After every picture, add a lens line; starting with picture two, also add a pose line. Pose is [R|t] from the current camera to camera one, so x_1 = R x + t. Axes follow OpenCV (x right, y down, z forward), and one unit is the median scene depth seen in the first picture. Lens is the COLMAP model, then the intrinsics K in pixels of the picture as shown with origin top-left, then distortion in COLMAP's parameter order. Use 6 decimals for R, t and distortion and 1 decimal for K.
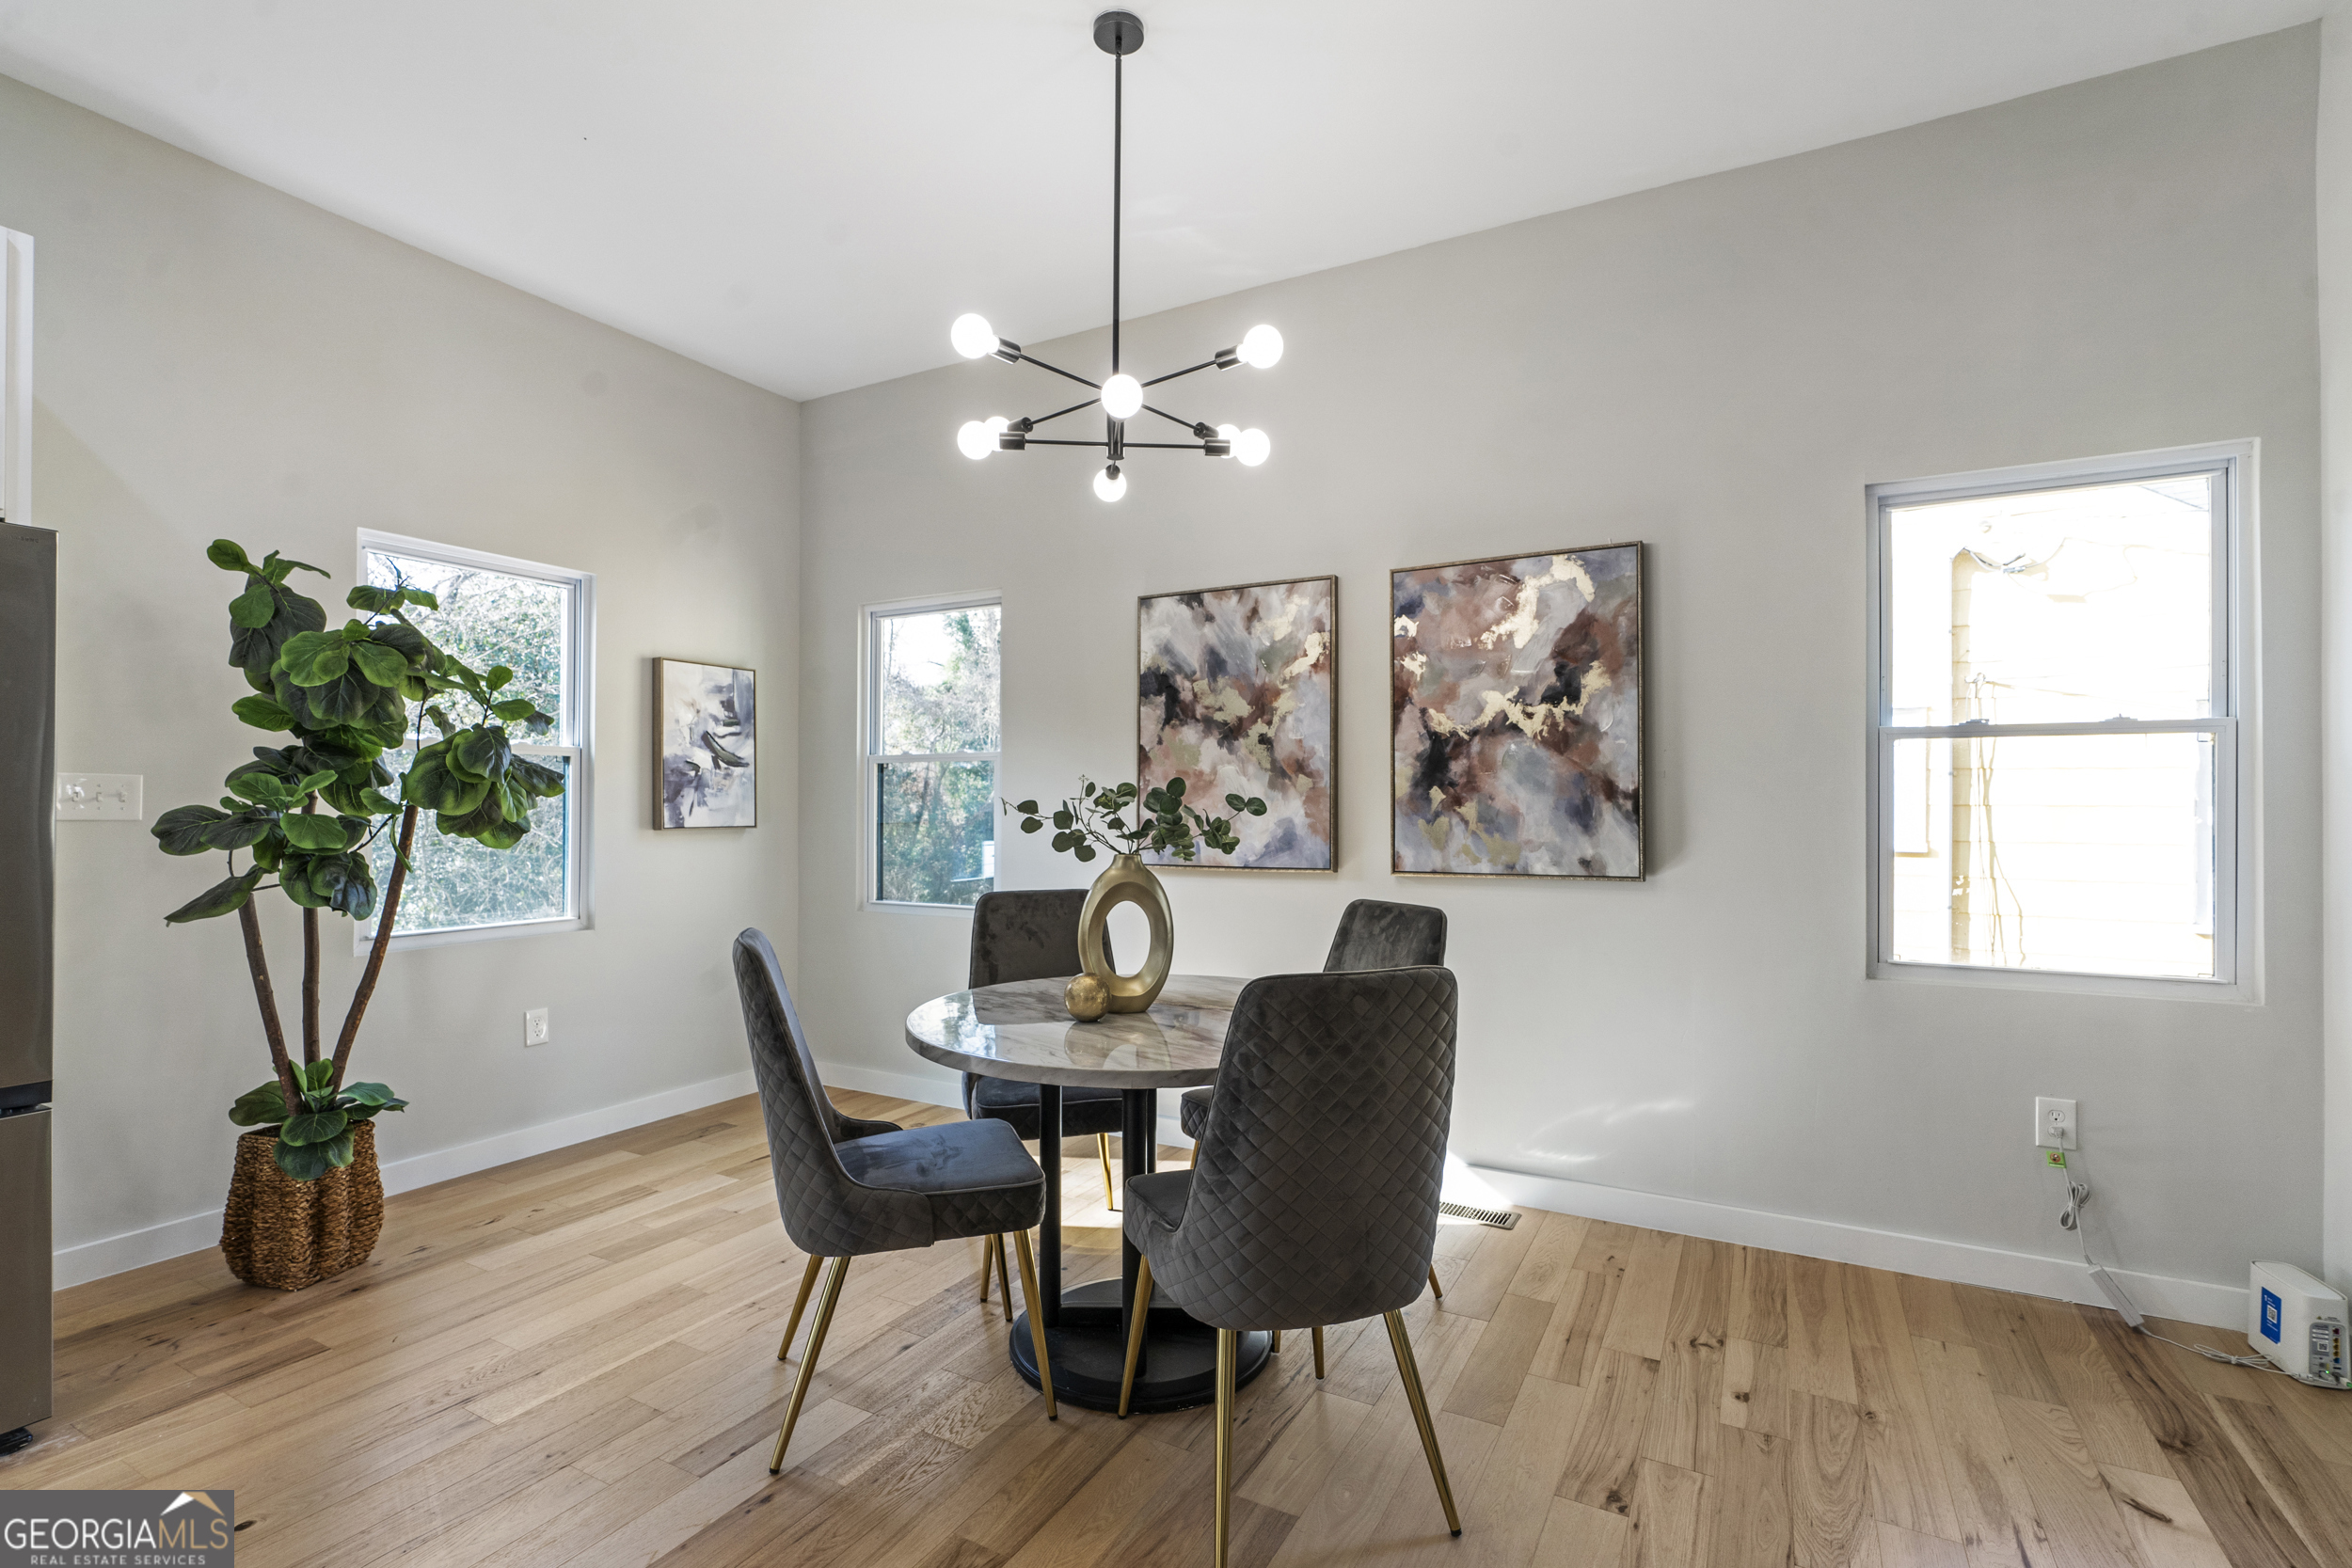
lens RADIAL K [[1088.7, 0, 1175.8], [0, 1088.7, 796.6], [0, 0, 1]] dist [0.001452, 0.001098]
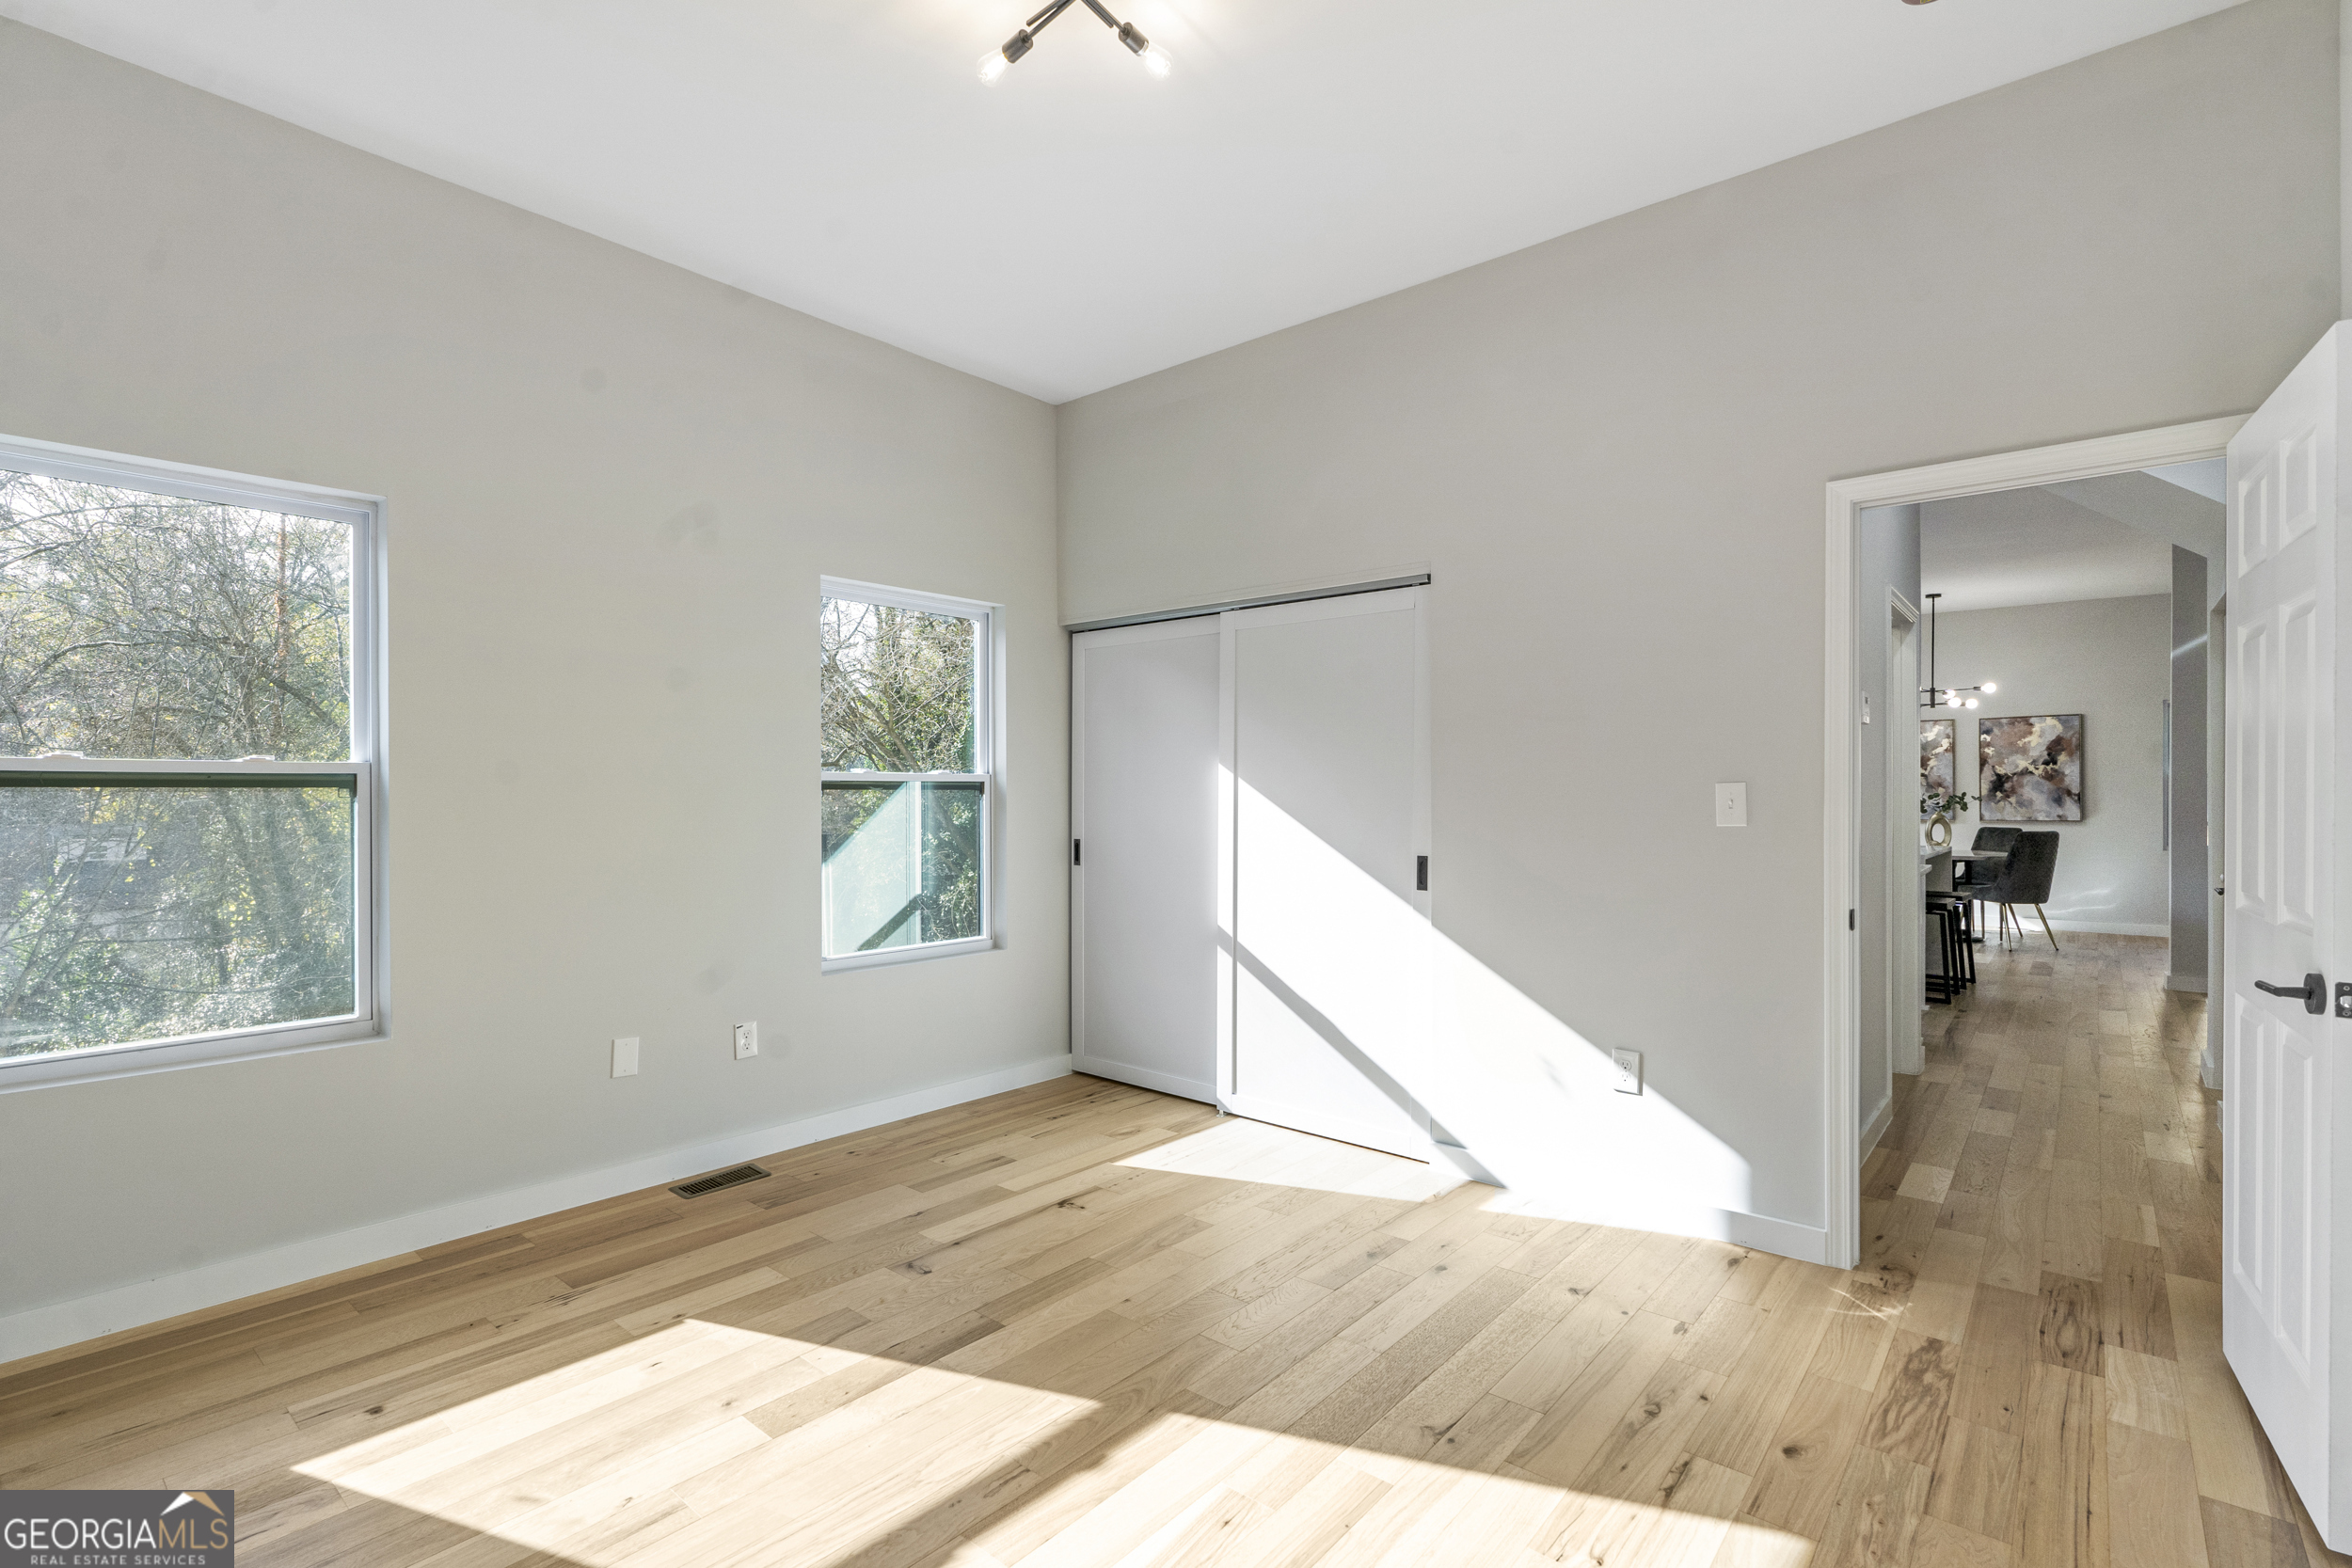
lens RADIAL K [[1088.7, 0, 1178.1], [0, 1088.7, 788.6], [0, 0, 1]] dist [0.001452, 0.001098]
pose [[0.981795, -0.004968, -0.189880, -1.456802], [0.005155, 0.999987, 0.000489, -0.032356], [0.189875, -0.001459, 0.981807, -2.455406]]
